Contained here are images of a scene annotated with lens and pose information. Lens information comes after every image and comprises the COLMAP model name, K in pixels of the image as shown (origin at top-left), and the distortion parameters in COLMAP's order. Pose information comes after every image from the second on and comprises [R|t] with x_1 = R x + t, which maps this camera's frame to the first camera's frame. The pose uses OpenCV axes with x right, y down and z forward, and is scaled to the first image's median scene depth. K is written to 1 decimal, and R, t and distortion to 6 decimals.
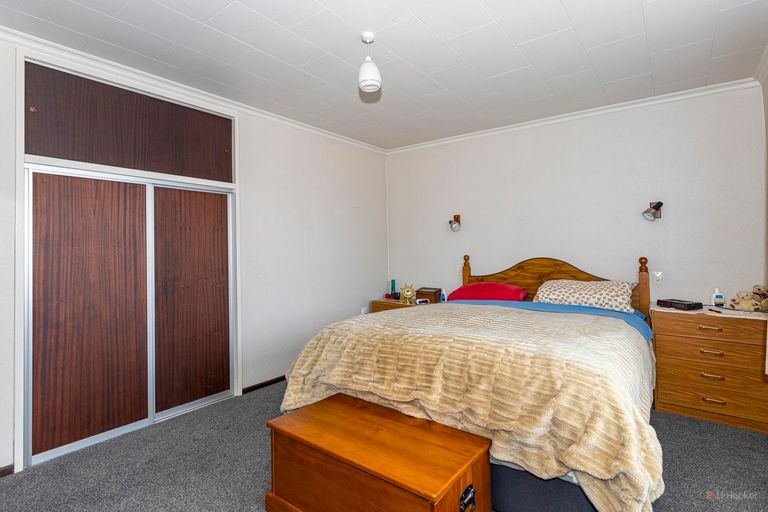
lens RADIAL K [[378.7, 0, 384.6], [0, 378.7, 256.1], [0, 0, 1]] dist [-0.000878, 0.000923]
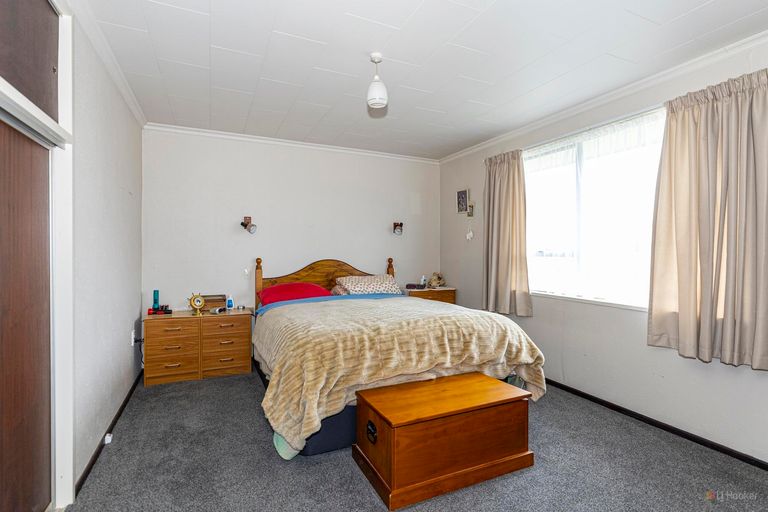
lens RADIAL K [[378.7, 0, 384.6], [0, 378.7, 256.8], [0, 0, 1]] dist [-0.000878, 0.000923]
pose [[0.477045, 0.001571, 0.878878, -0.571182], [0.015660, 0.999824, -0.010288, 0.011299], [-0.878740, 0.018671, 0.476936, 0.266357]]
